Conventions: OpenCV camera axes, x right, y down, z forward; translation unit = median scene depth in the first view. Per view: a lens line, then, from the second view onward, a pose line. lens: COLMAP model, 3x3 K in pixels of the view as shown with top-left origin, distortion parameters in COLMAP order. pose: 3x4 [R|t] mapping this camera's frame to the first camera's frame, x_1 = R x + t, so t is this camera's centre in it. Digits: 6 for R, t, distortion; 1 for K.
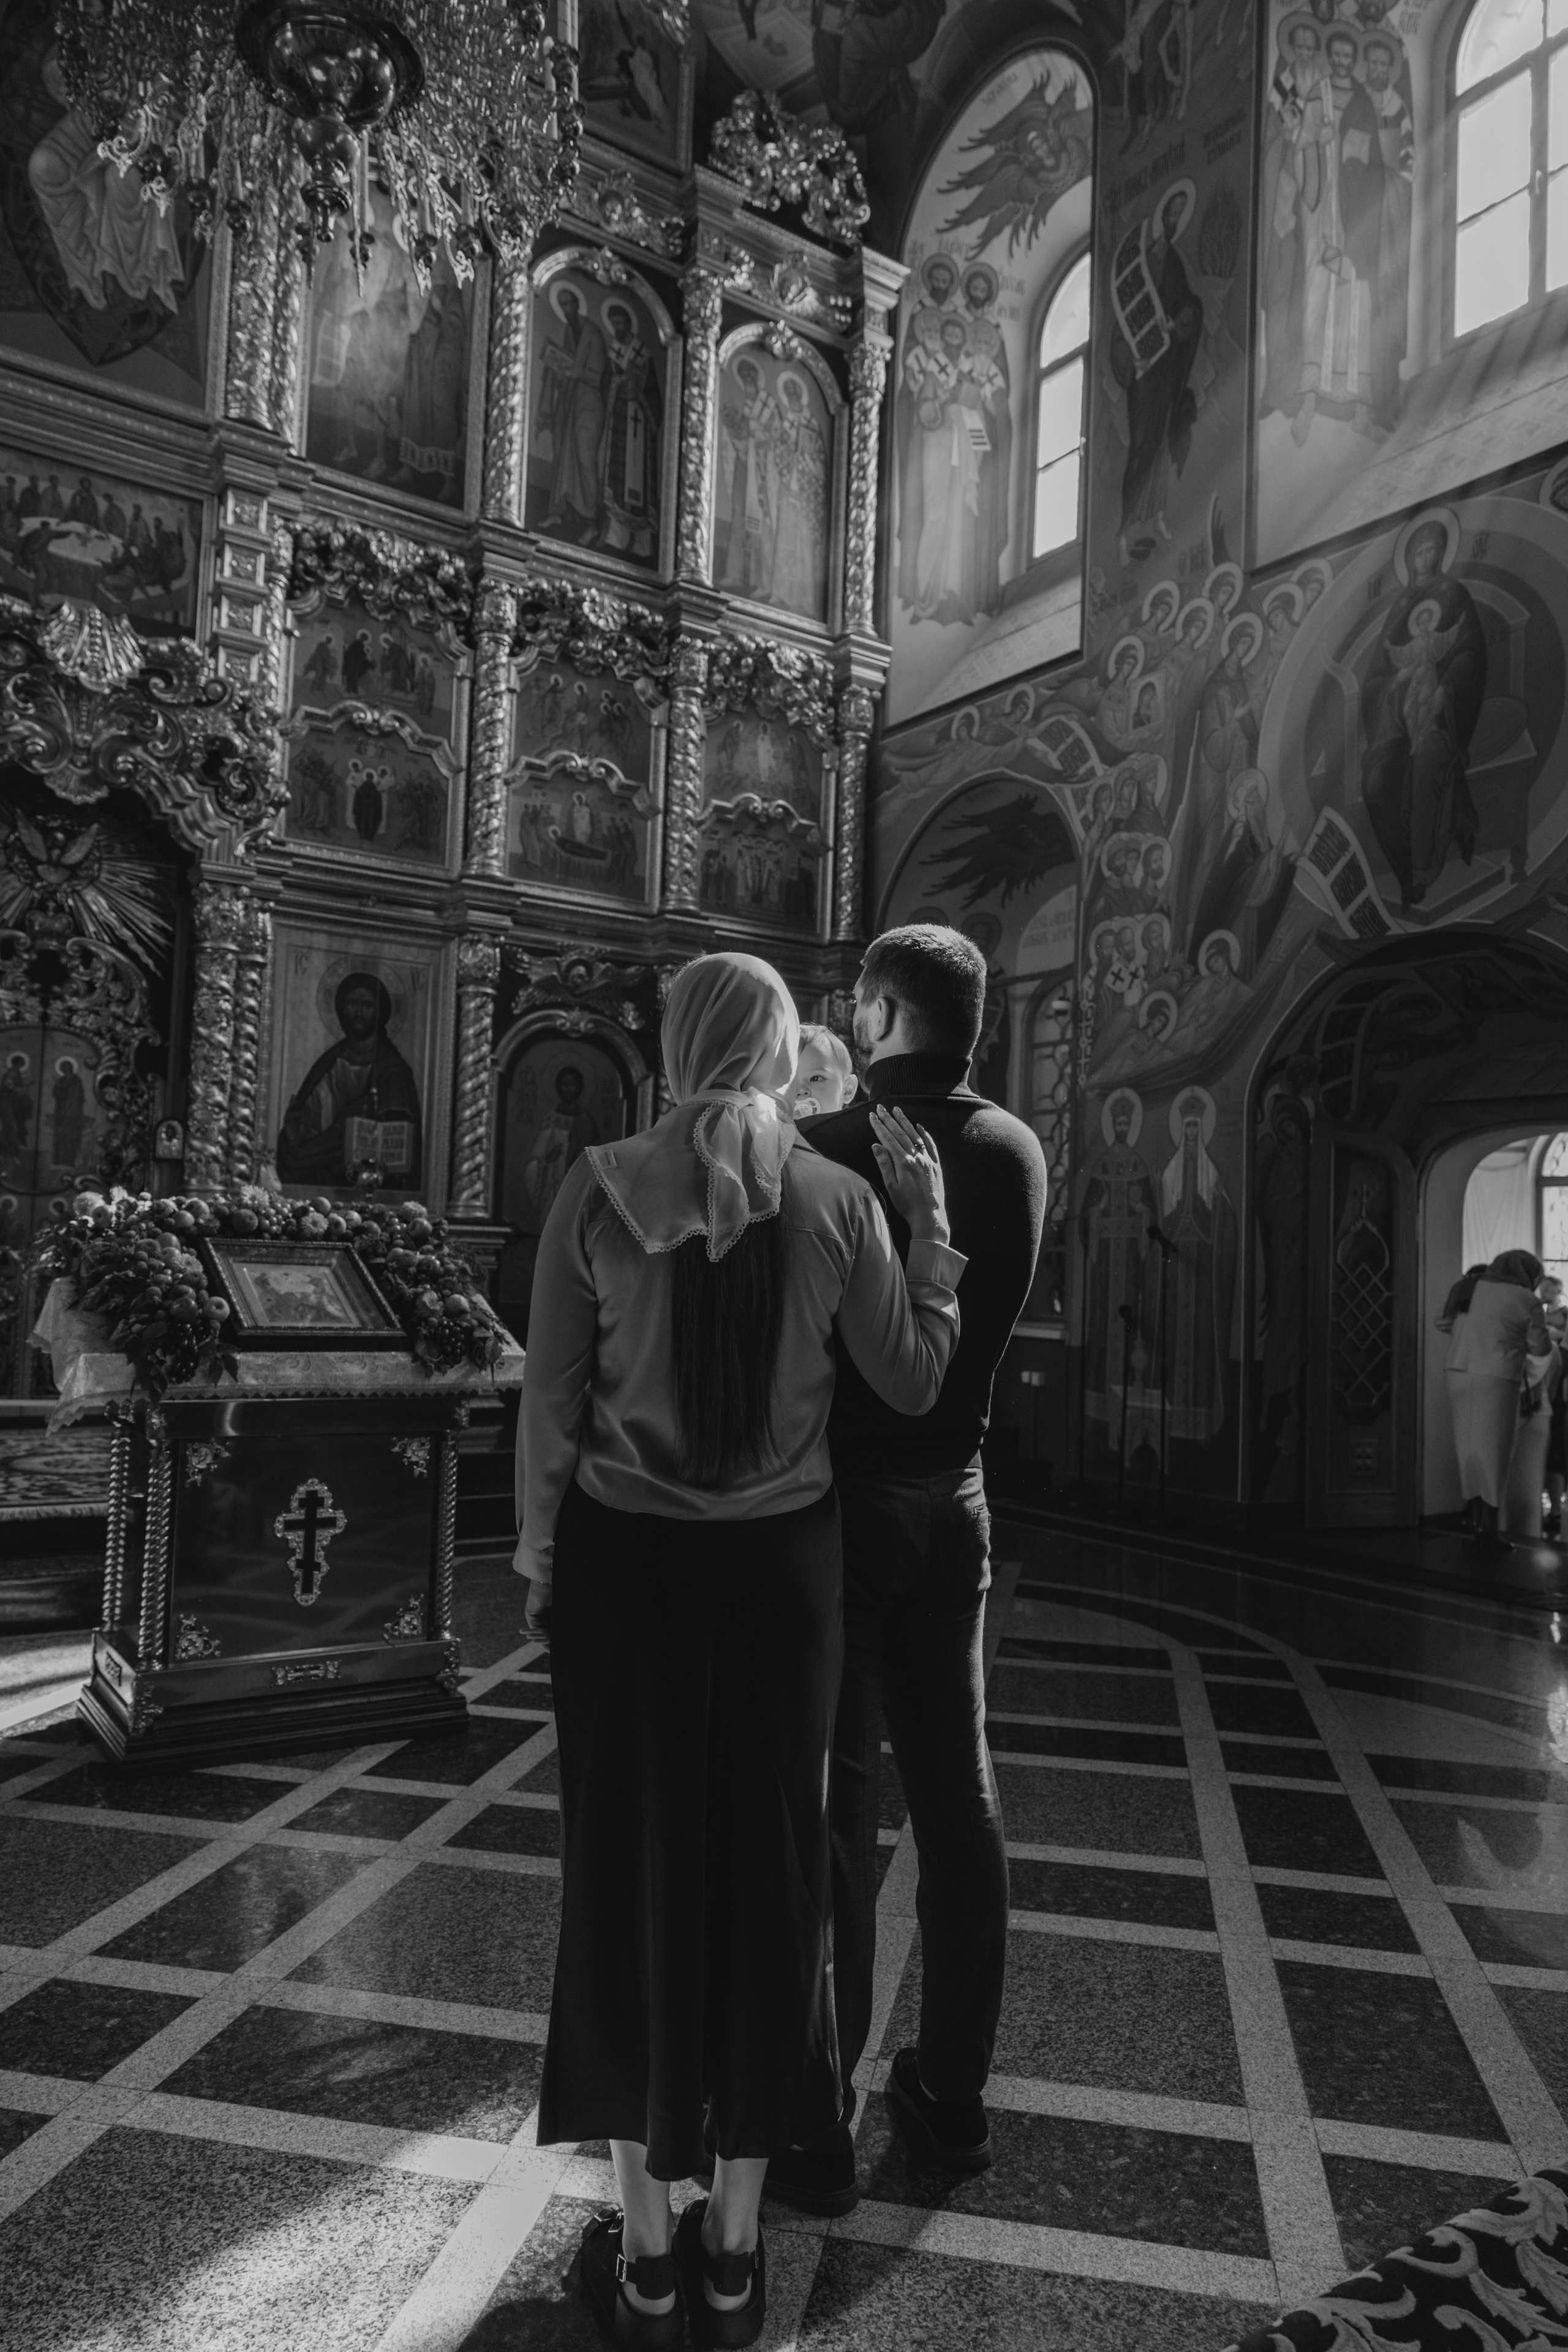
lens RADIAL K [[1557.7, 0, 787.7], [0, 1557.7, 1183.6], [0, 0, 1]] dist [-0.020473, 0.021315]
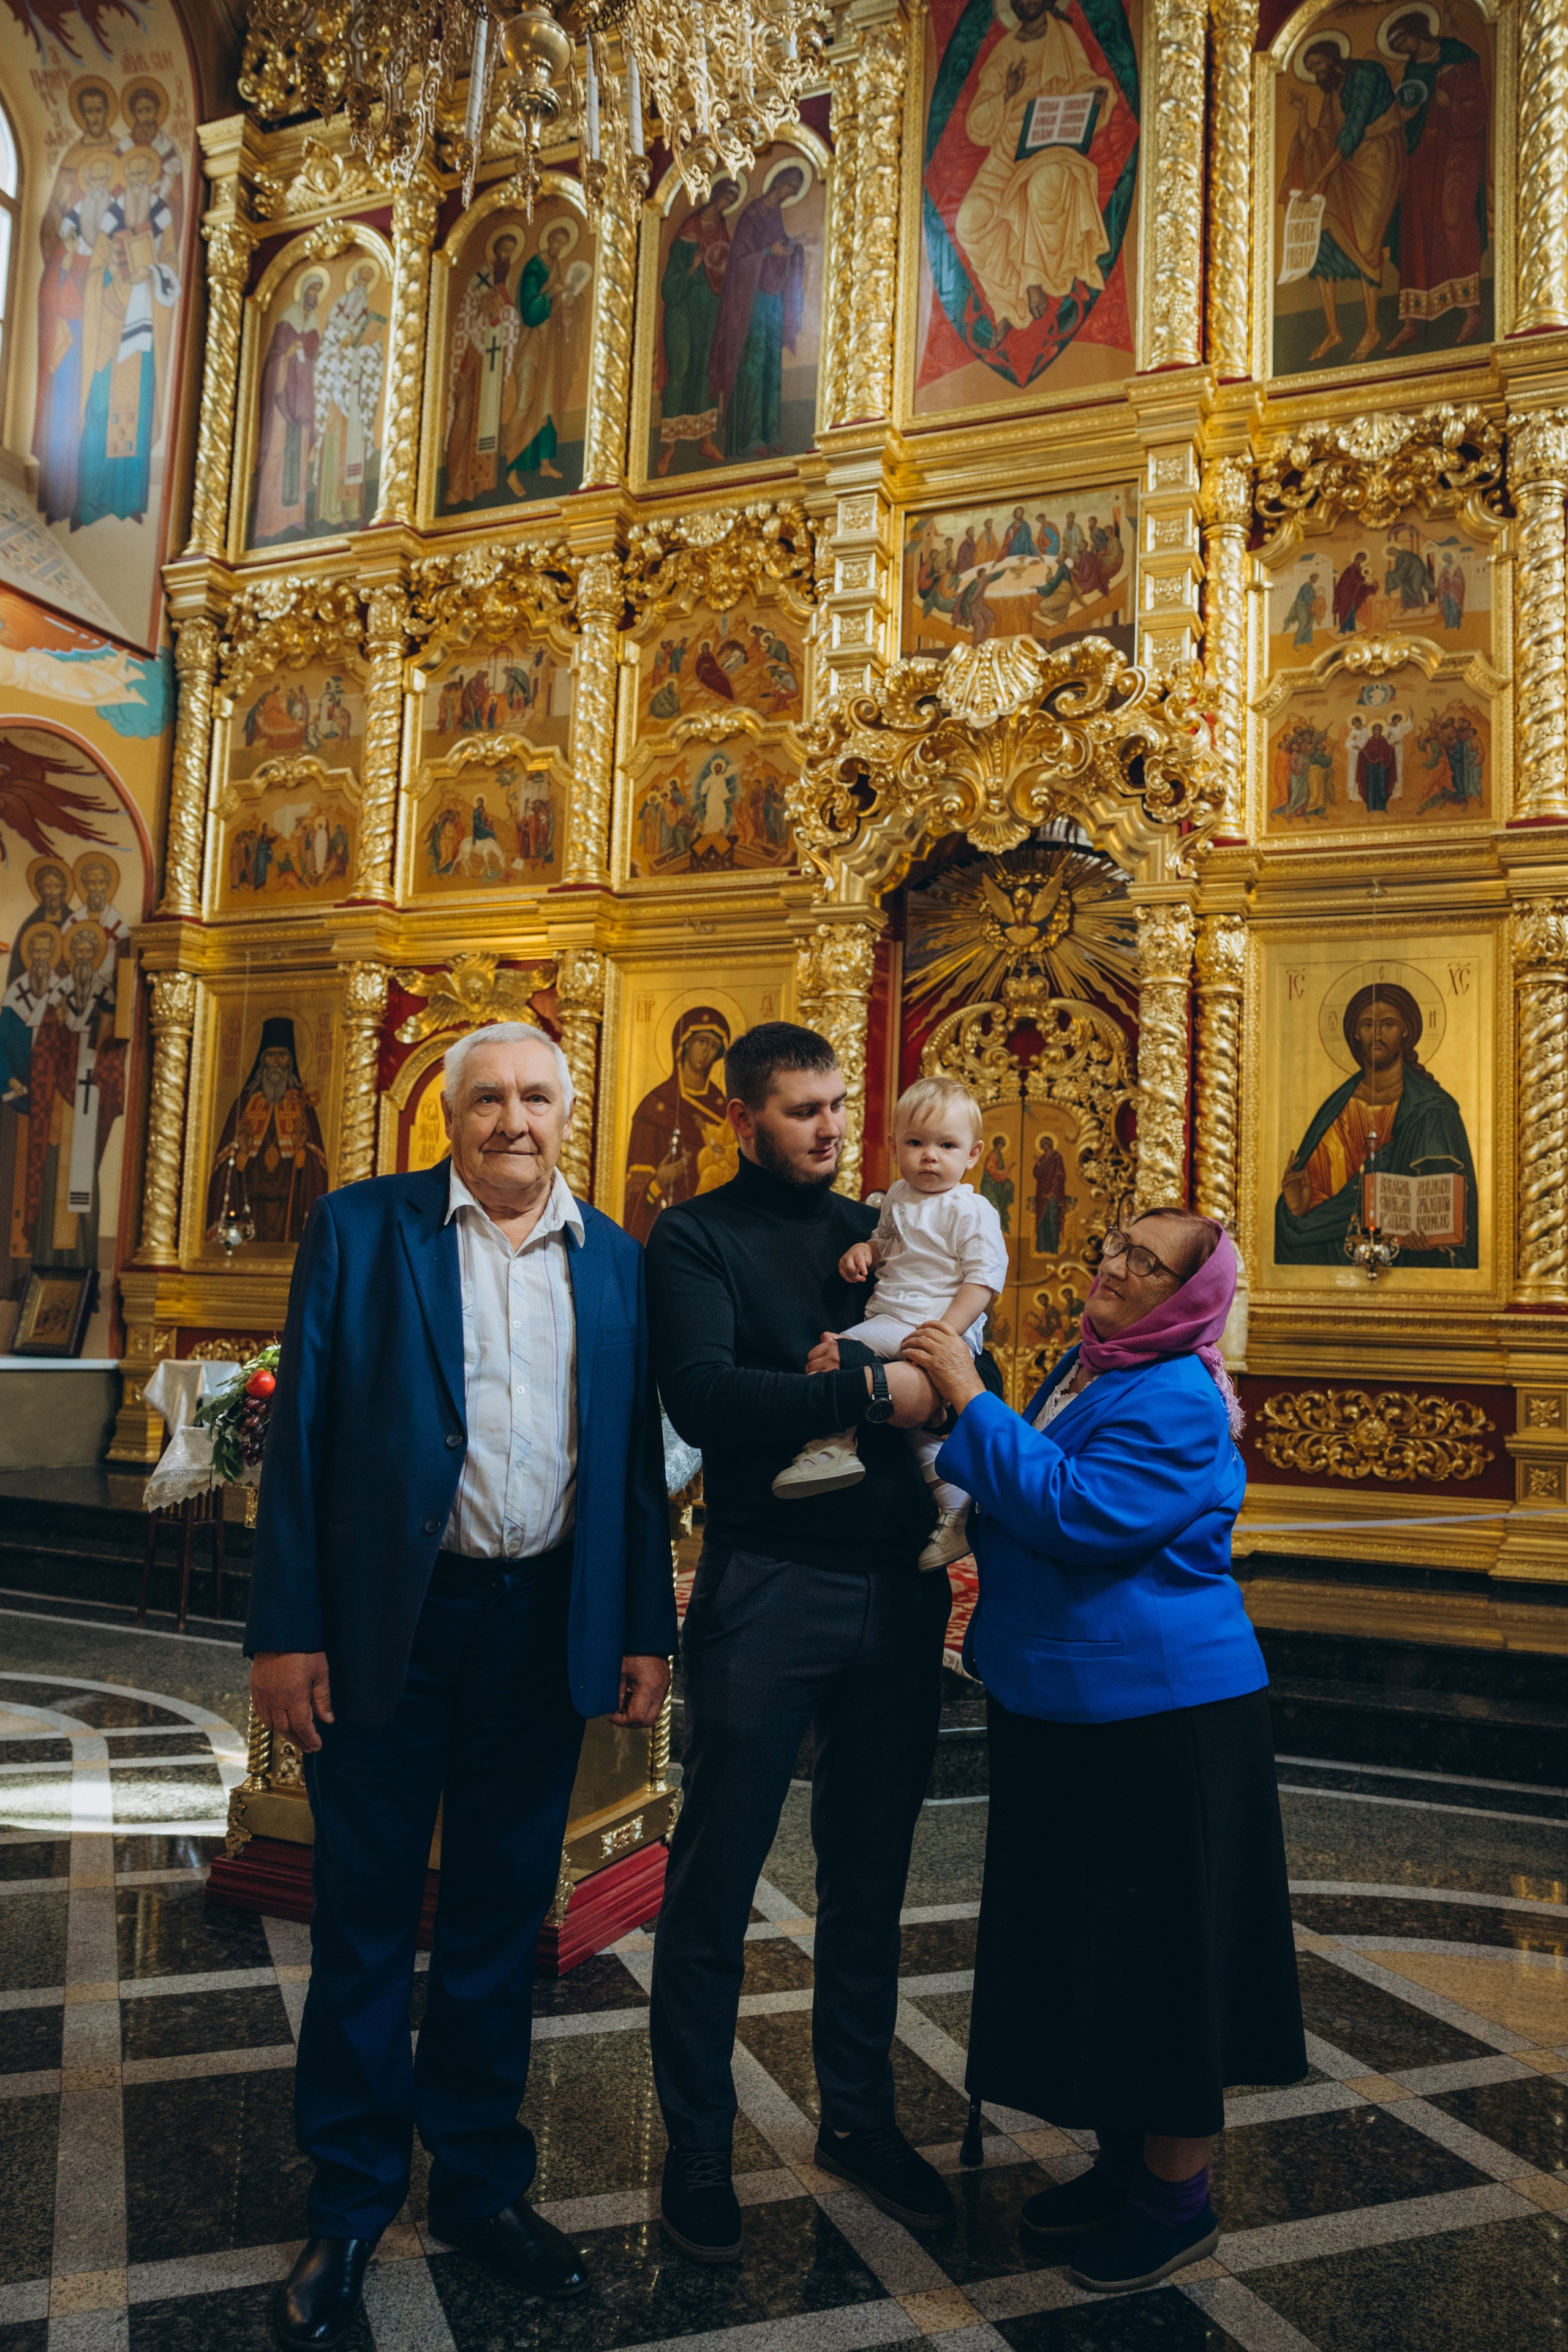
lens RADIAL K [[1726.4, 0, 788.6], [0, 1726.4, 1180.3], [0, 0, 1]] dist [-0.046293, 0.040533]
pose [[0.553097, -0.083962, -0.828875, 0.248045], [0.025600, 0.996152, -0.083824, 0.022828], [0.832724, 0.025144, 0.553118, 0.289253]]
